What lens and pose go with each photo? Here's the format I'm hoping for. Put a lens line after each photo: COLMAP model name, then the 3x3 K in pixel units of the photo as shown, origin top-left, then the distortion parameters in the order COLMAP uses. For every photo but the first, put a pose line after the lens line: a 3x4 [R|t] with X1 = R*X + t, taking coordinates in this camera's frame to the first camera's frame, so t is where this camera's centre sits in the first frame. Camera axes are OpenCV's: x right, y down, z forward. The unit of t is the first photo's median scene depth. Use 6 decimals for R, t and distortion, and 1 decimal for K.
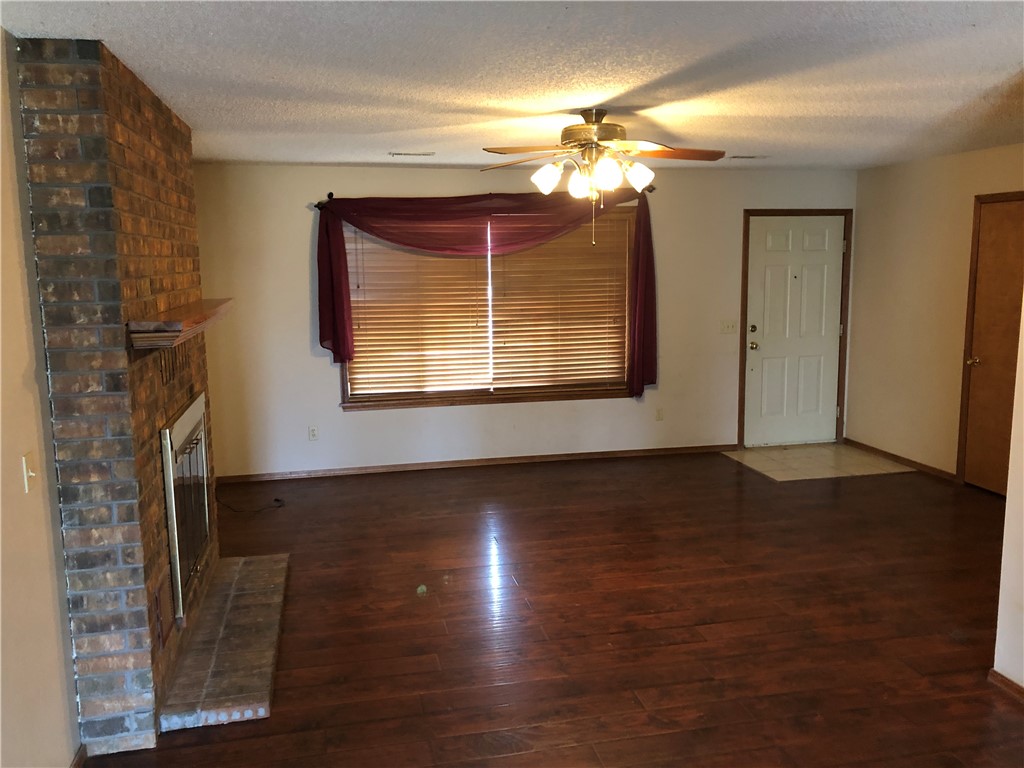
lens RADIAL K [[850.0, 0, 512.0], [0, 850.0, 384.0], [0, 0, 1]] dist [0.069529, -0.048816]
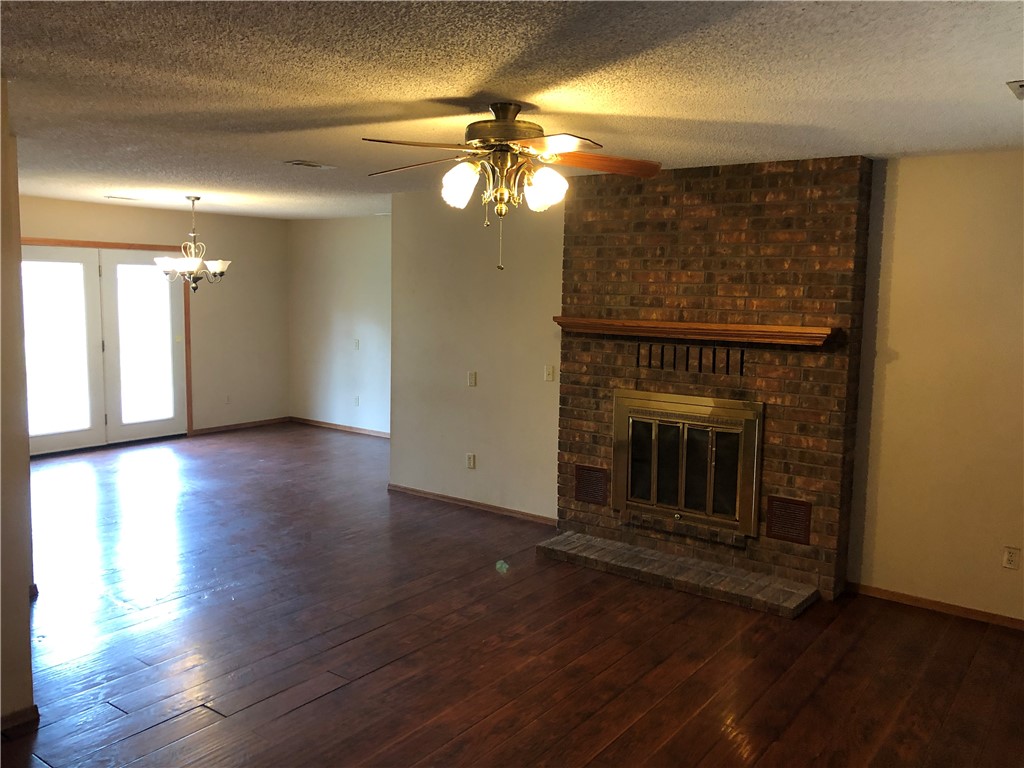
lens RADIAL K [[830.3, 0, 512.0], [0, 830.3, 384.0], [0, 0, 1]] dist [0.013828, 0.000119]
pose [[-0.756417, 0.072781, -0.650027, 0.594403], [-0.110096, 0.965444, 0.236213, -0.237418], [0.644757, 0.250241, -0.722266, 1.563485]]
